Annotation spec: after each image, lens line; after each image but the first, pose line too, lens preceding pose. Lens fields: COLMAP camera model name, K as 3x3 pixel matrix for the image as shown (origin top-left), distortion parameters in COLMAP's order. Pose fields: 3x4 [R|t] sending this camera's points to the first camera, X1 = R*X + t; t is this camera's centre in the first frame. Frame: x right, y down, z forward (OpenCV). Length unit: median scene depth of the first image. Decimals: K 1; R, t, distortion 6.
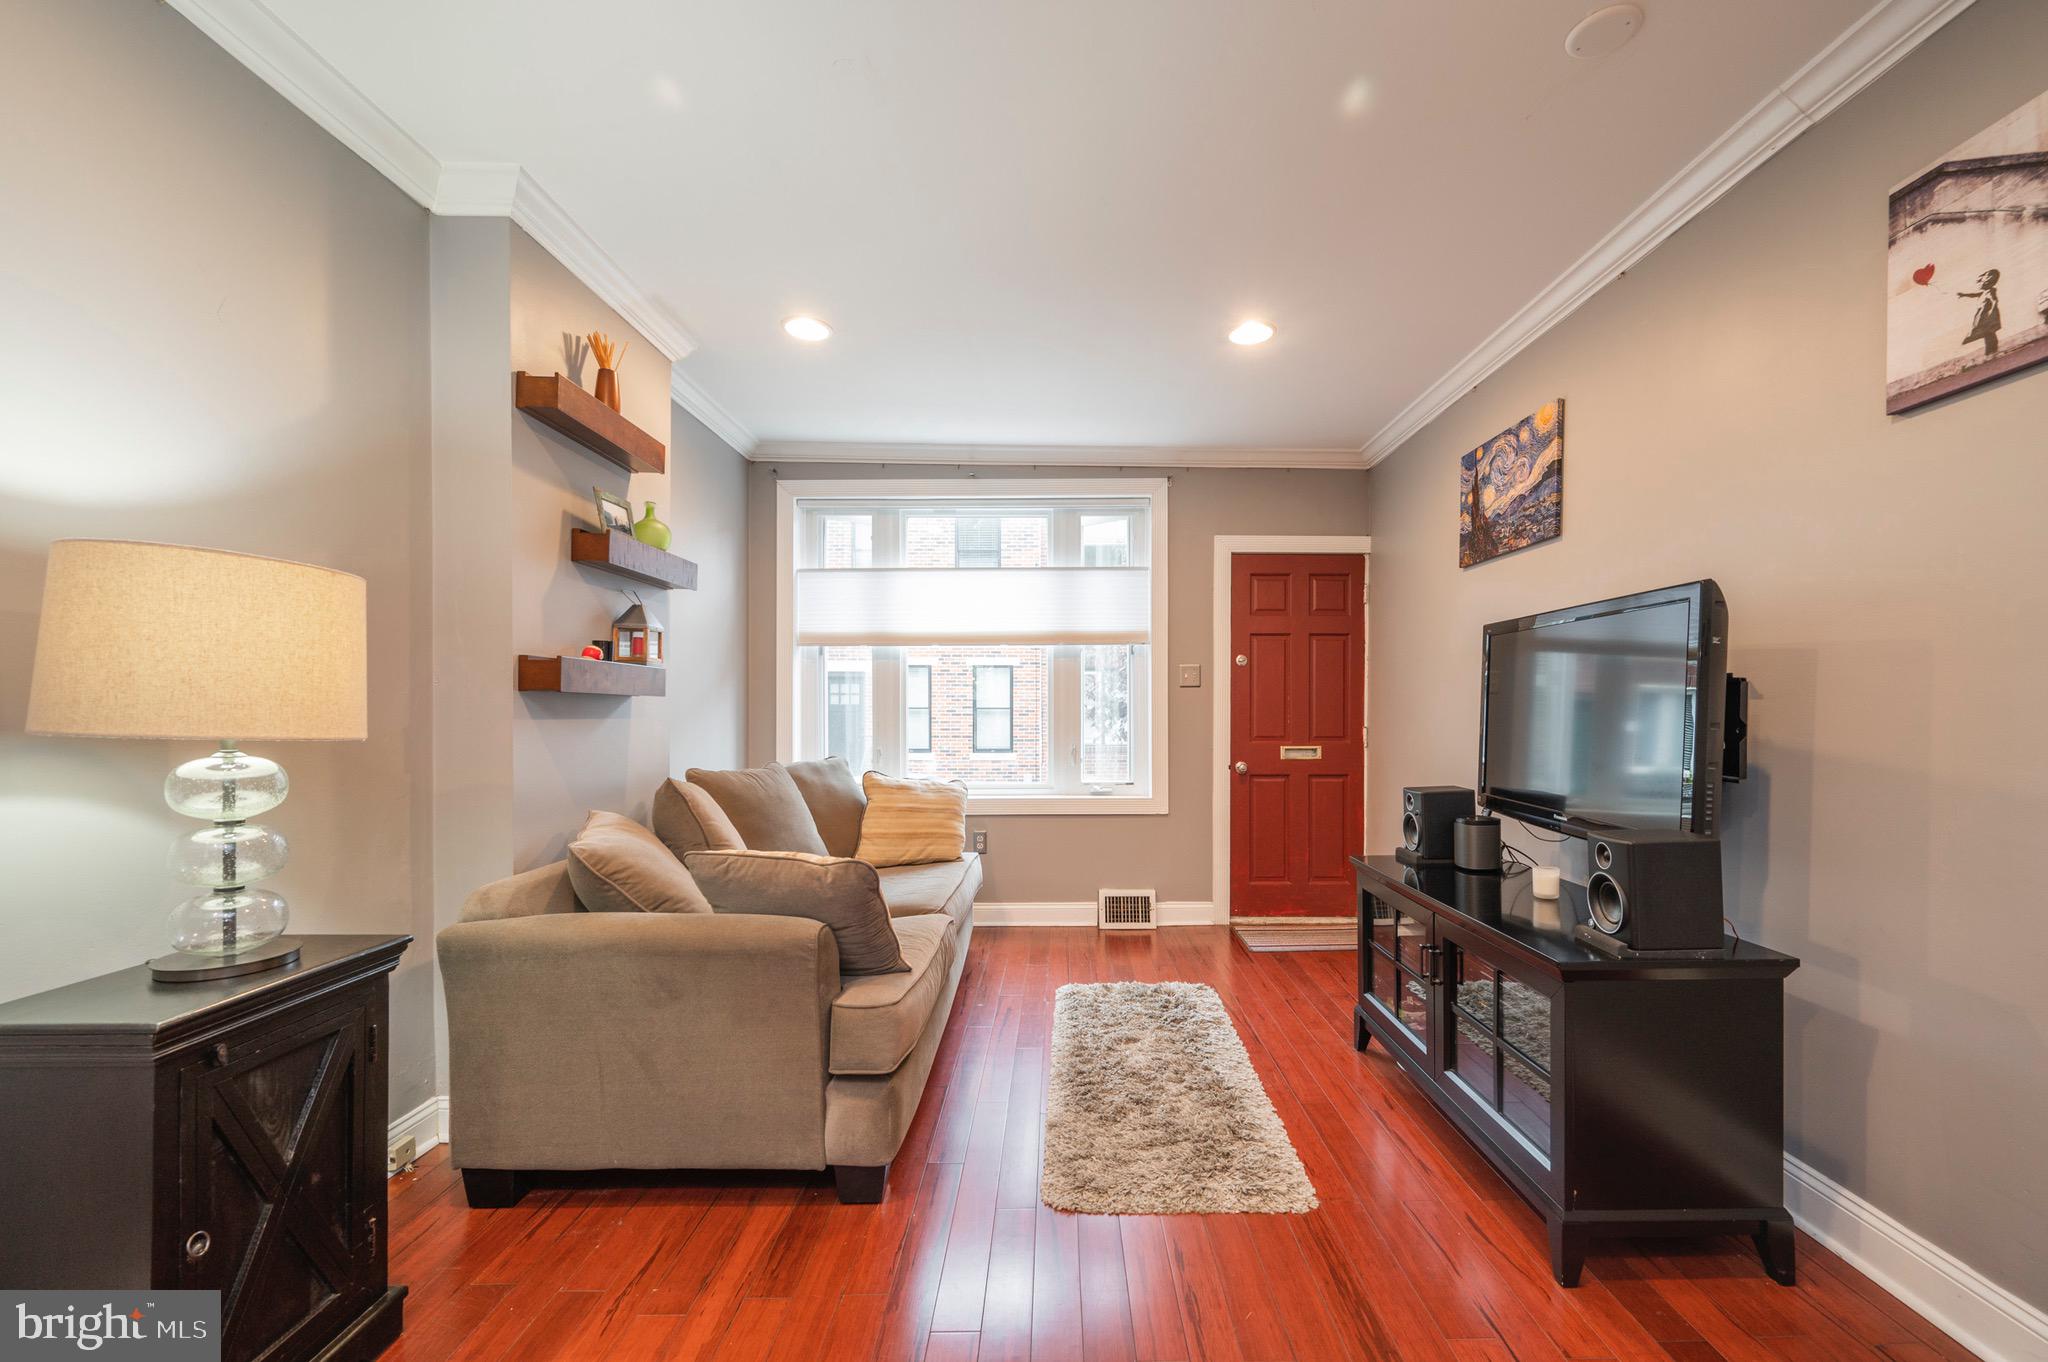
lens RADIAL K [[831.2, 0, 1056.4], [0, 831.2, 719.6], [0, 0, 1]] dist [0.000177, -0.000242]
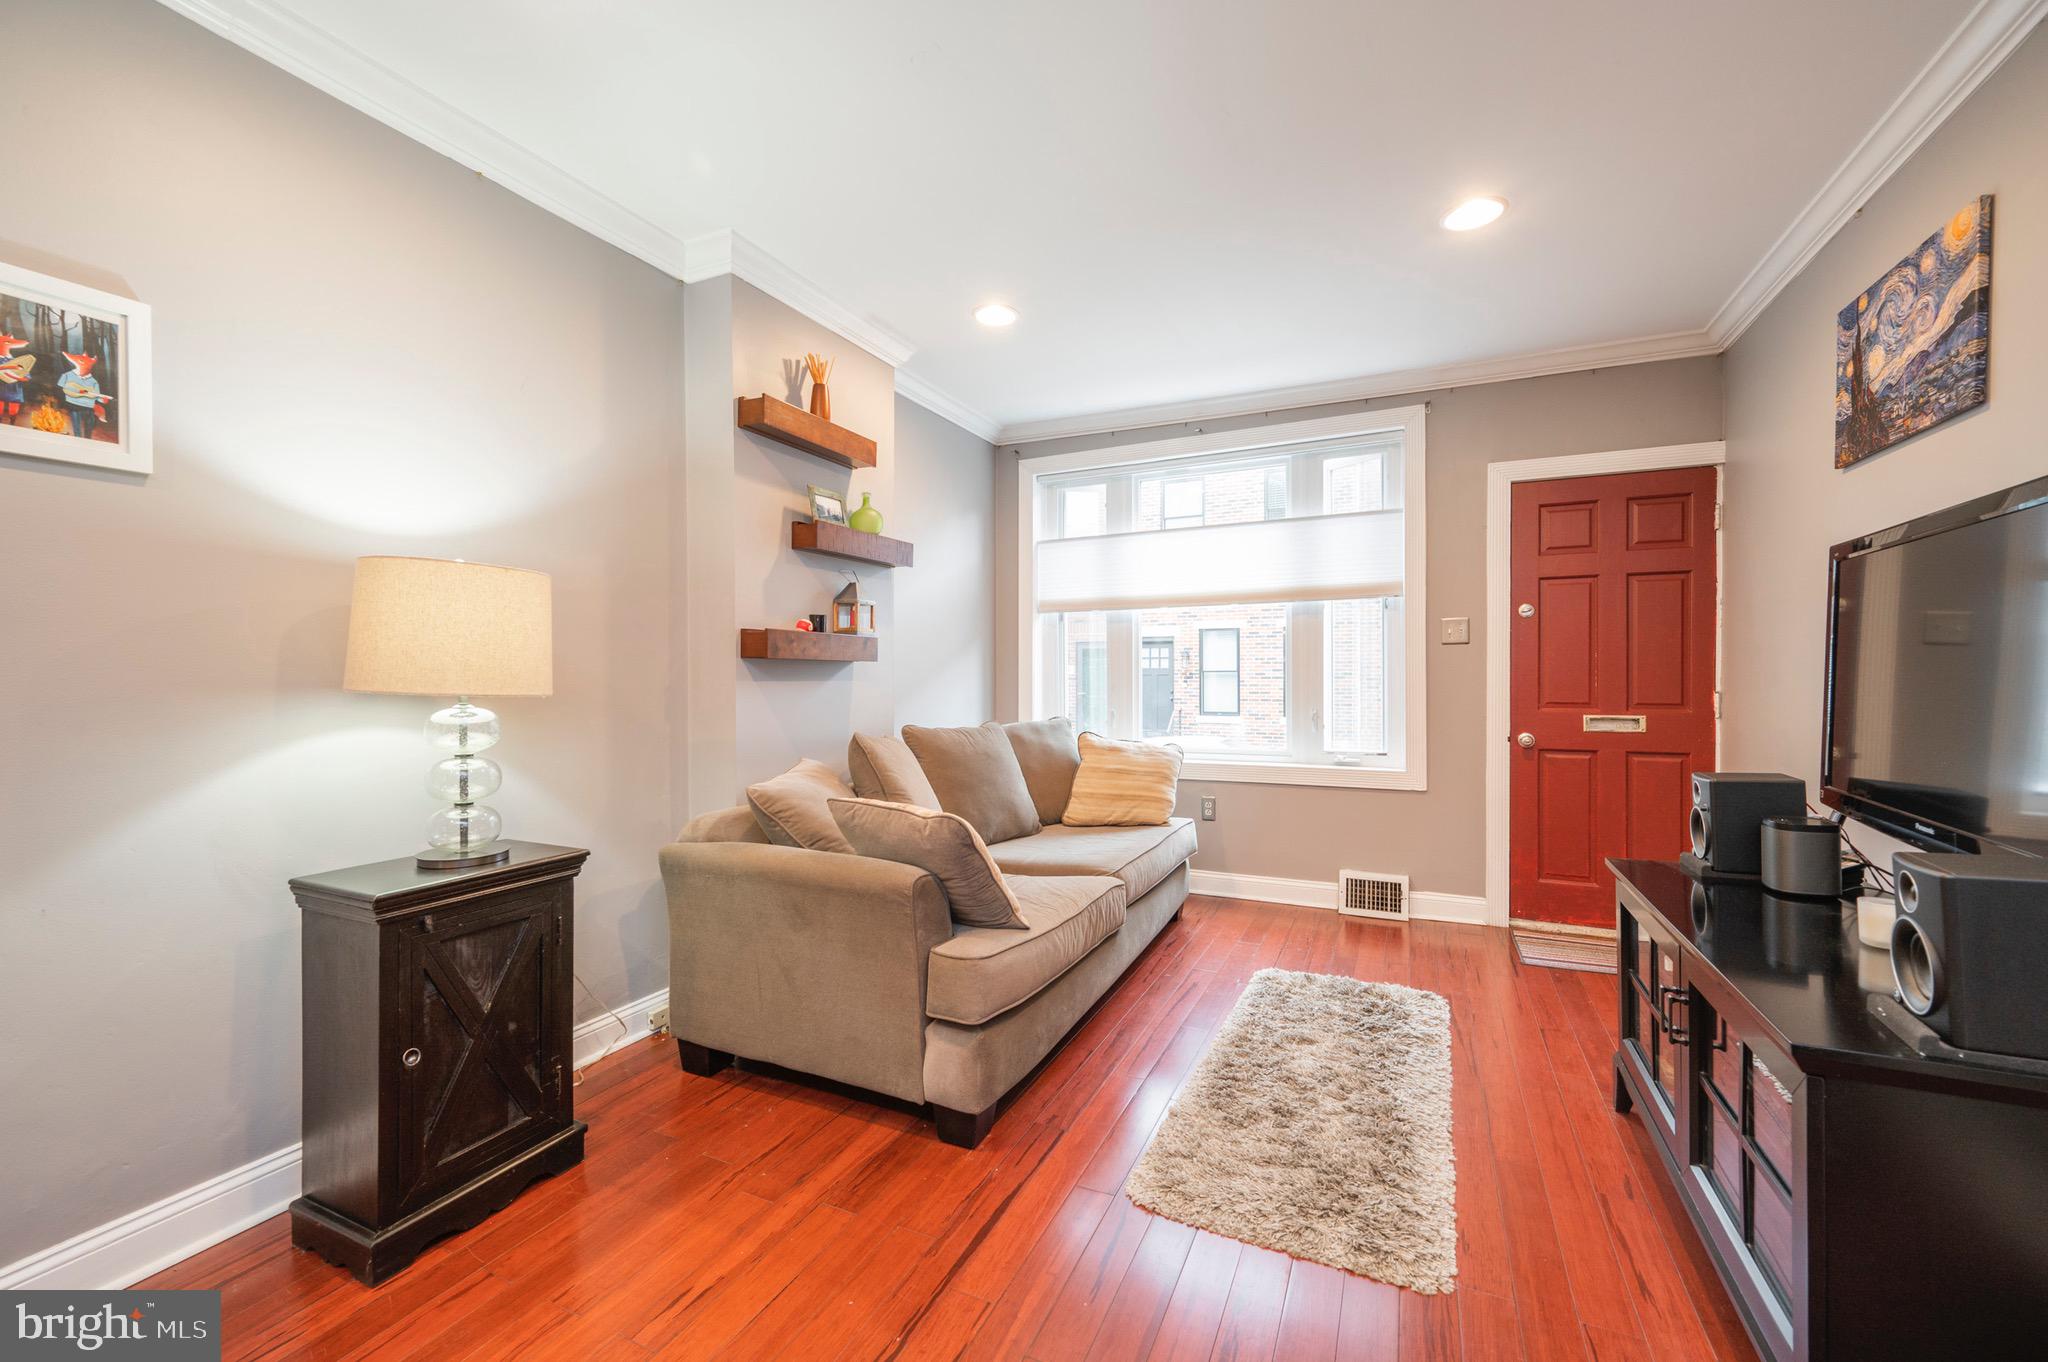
lens RADIAL K [[810.5, 0, 1019.6], [0, 810.5, 683.1], [0, 0, 1]] dist [-0.000139, 0.000072]
pose [[0.899427, 0.000171, -0.437071, 0.173624], [0.000025, 1.000000, 0.000444, 0.001116], [0.437071, -0.000410, 0.899427, 0.074439]]
